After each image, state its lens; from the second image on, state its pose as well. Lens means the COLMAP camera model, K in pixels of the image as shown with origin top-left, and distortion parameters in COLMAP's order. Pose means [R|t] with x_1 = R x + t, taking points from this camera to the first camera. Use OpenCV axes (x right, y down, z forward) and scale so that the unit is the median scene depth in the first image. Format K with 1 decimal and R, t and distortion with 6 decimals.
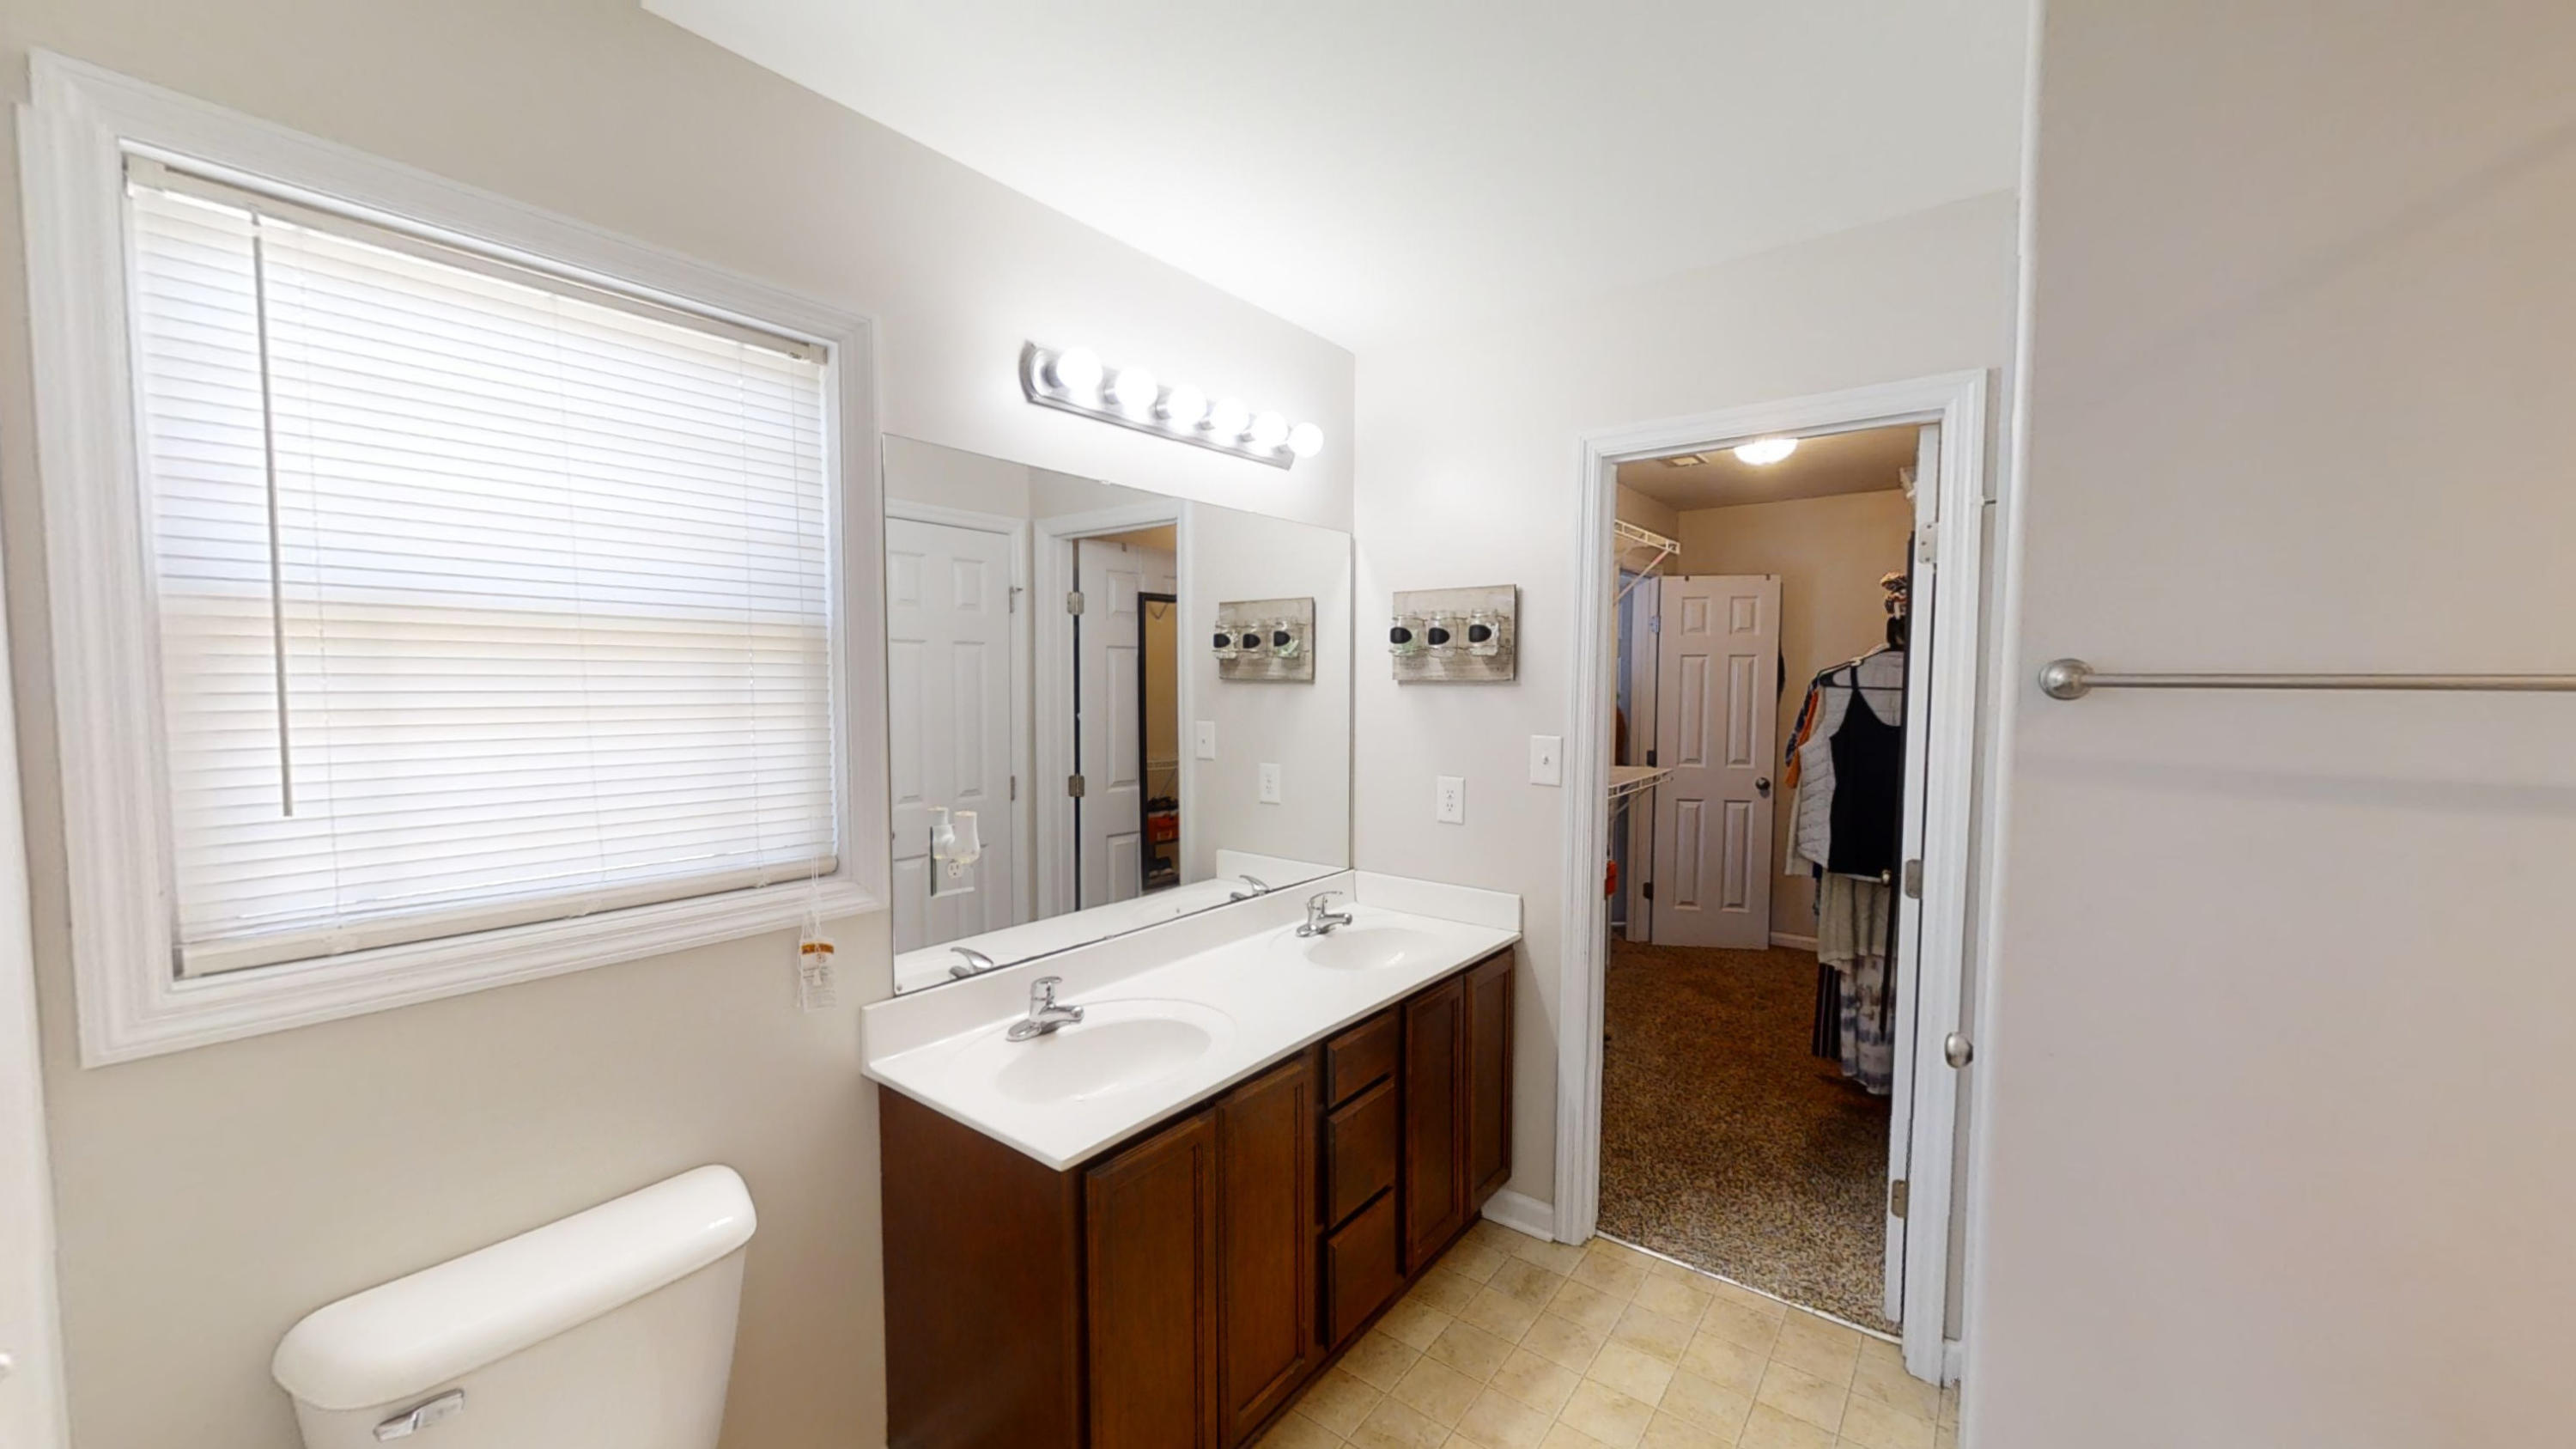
lens RADIAL K [[942.7, 0, 1285.4], [0, 942.7, 732.2], [0, 0, 1]] dist [-0.001472, 0.000166]
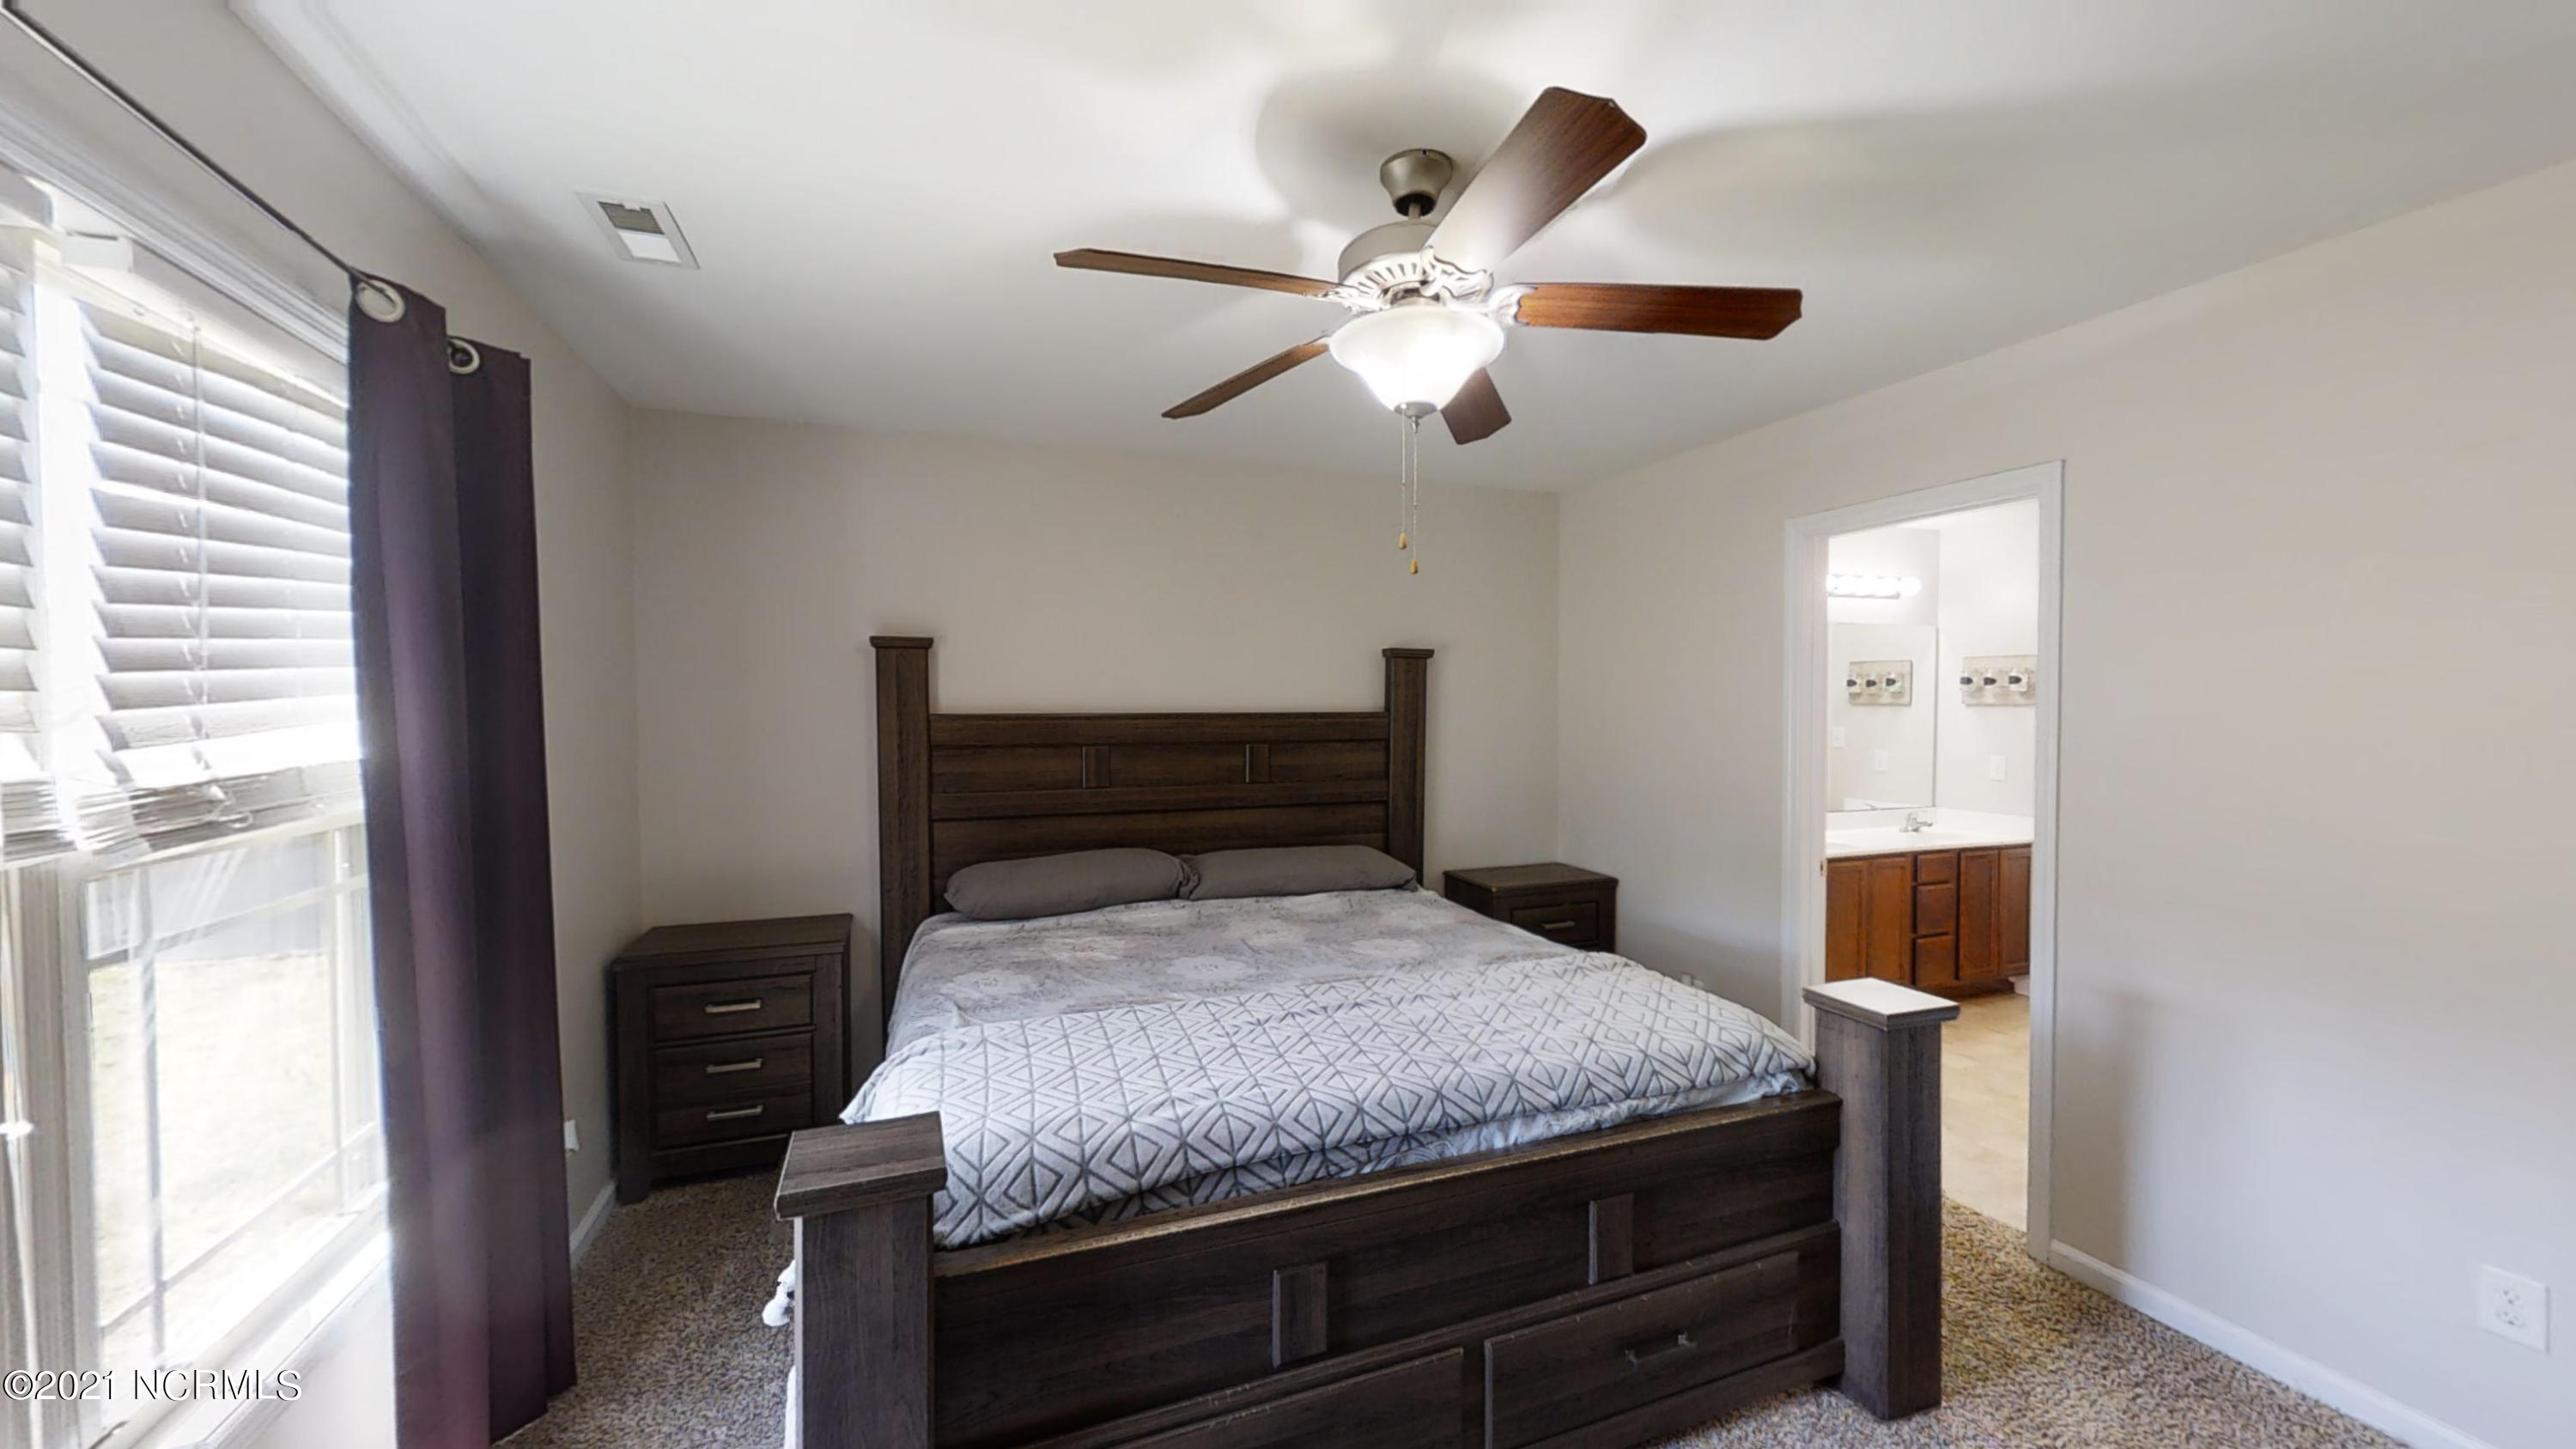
lens RADIAL K [[942.7, 0, 1285.4], [0, 942.7, 732.2], [0, 0, 1]] dist [-0.001472, 0.000166]
pose [[0.854365, 0.015917, -0.519430, -0.063438], [-0.030481, 0.999345, -0.019512, 0.080919], [0.518779, 0.032503, 0.854290, -1.342087]]
